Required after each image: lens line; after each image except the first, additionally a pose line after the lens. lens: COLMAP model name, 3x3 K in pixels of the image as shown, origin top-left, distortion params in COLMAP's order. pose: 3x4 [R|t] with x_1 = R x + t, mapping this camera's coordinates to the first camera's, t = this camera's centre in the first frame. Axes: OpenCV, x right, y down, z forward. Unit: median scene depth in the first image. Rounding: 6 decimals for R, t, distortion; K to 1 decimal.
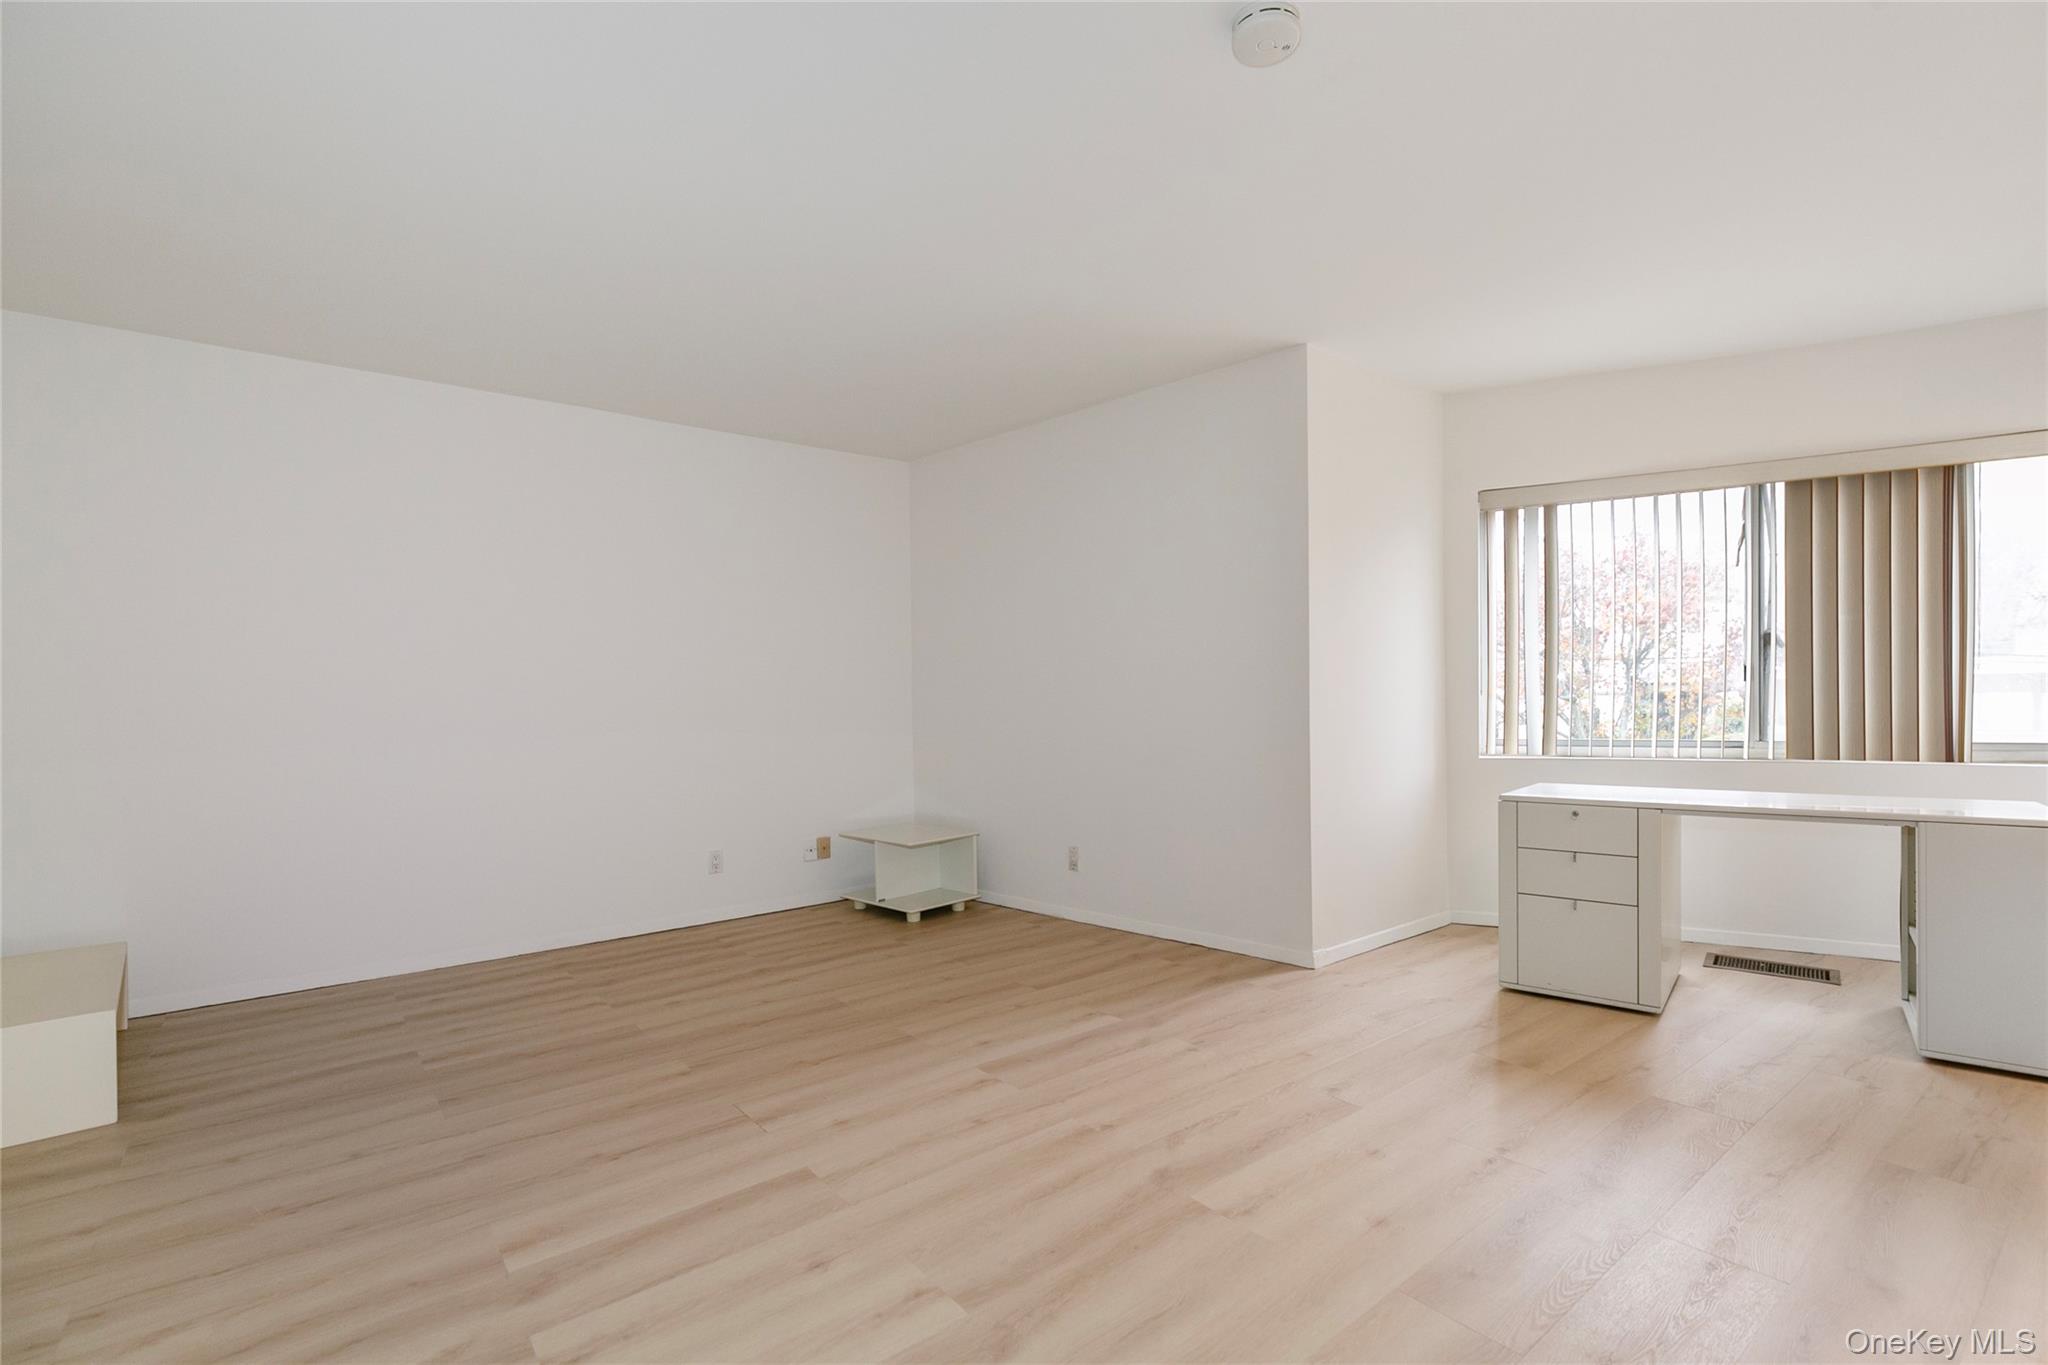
lens RADIAL K [[929.0, 0, 1052.5], [0, 929.0, 706.4], [0, 0, 1]] dist [0.003471, -0.000100]
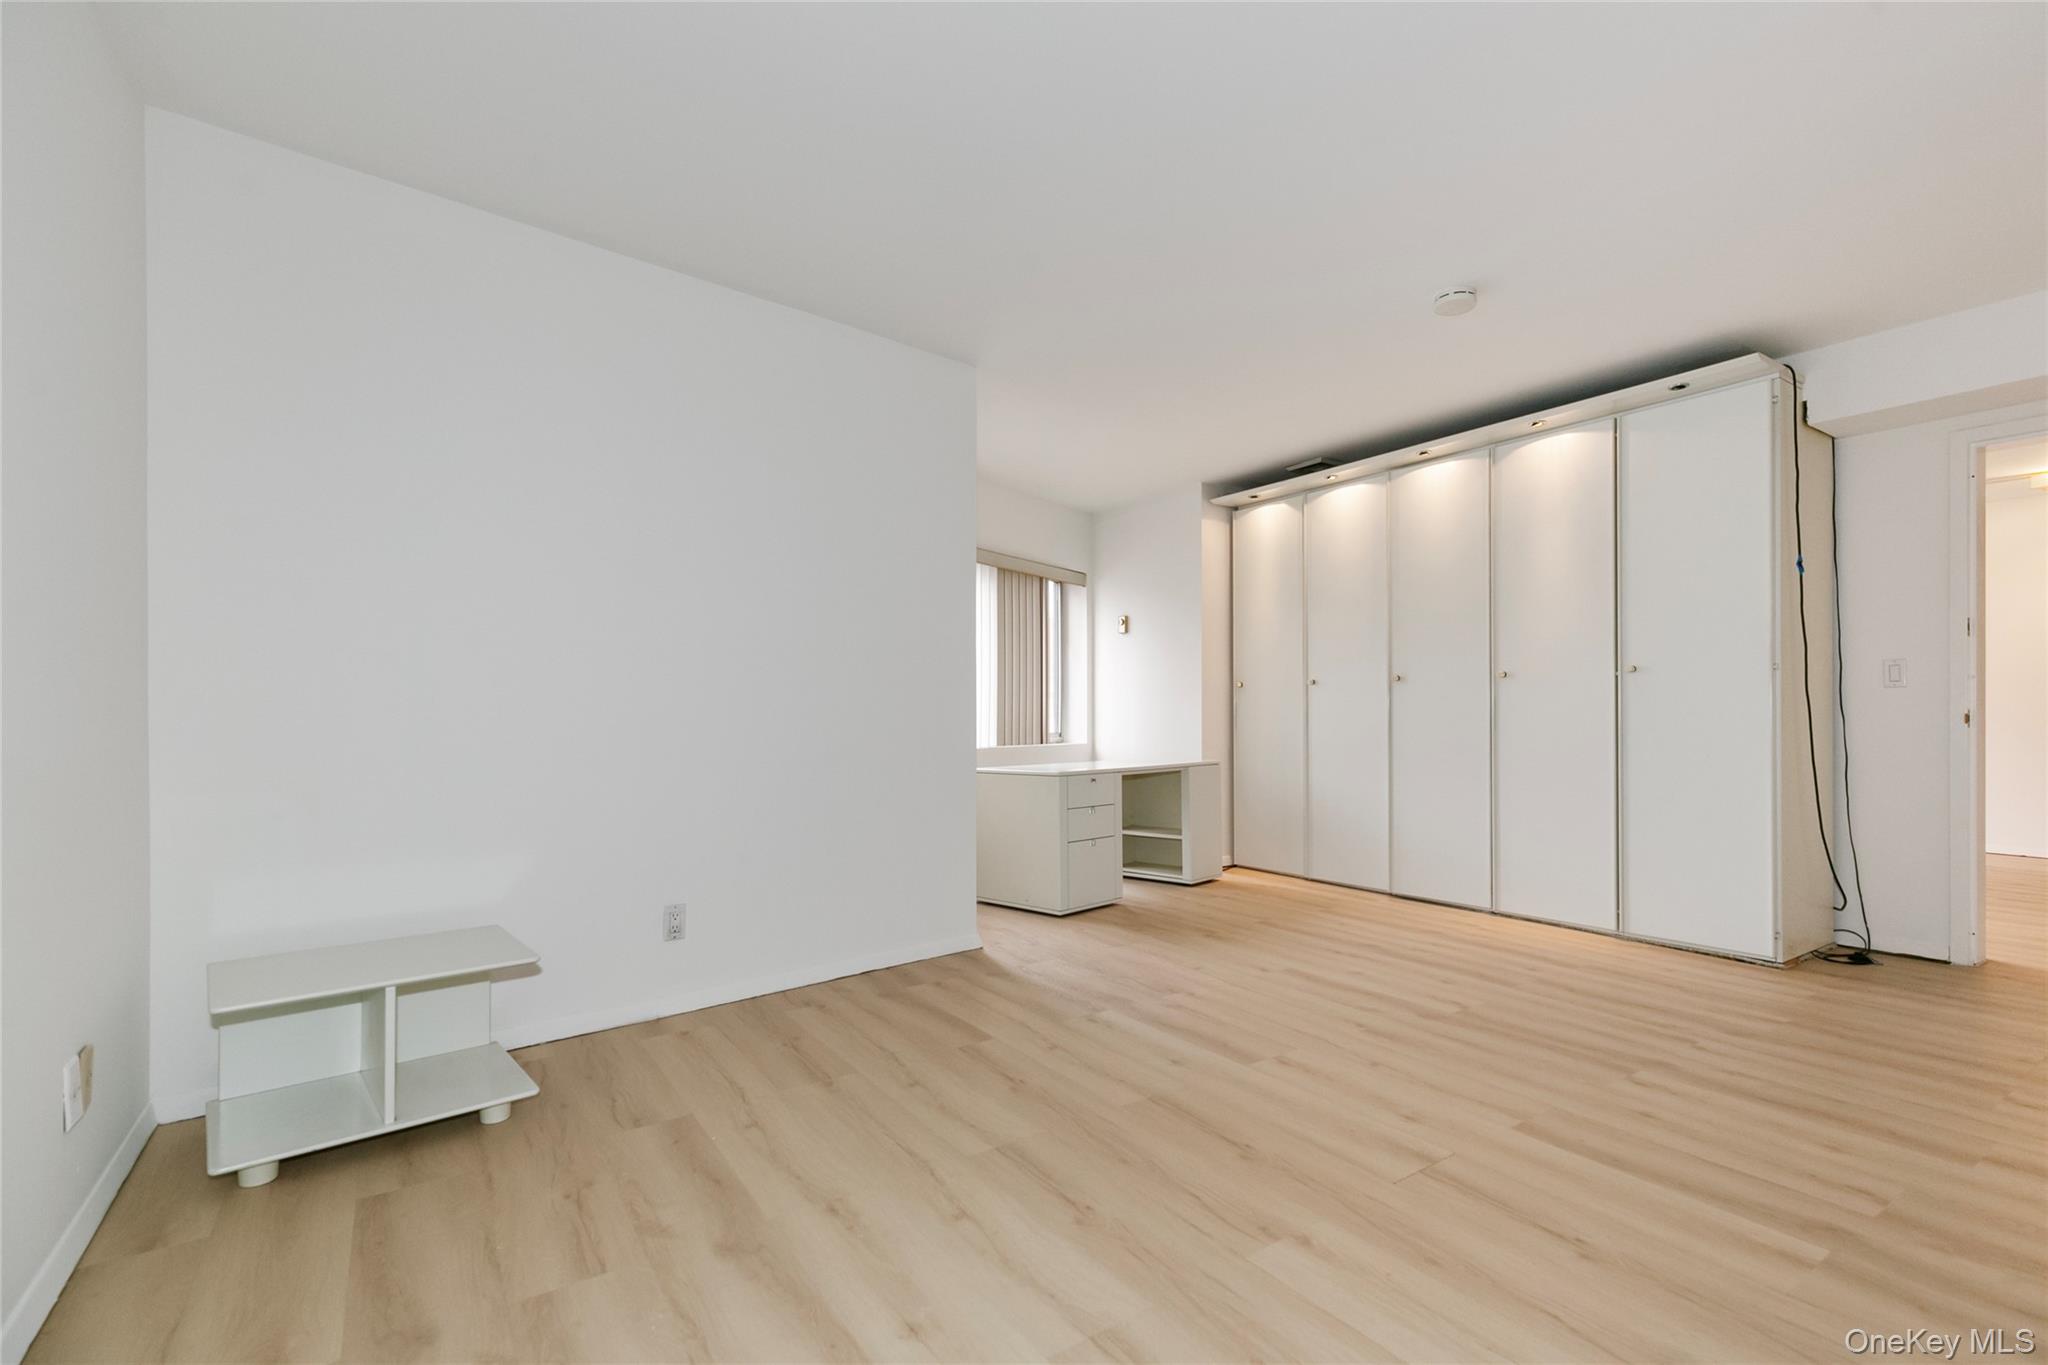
lens RADIAL K [[929.0, 0, 1052.5], [0, 929.0, 706.4], [0, 0, 1]] dist [0.003471, -0.000100]
pose [[0.084914, 0.025530, 0.996061, -0.903327], [0.008071, 0.999621, -0.026310, 0.039624], [-0.996356, 0.010274, 0.084676, 0.956230]]
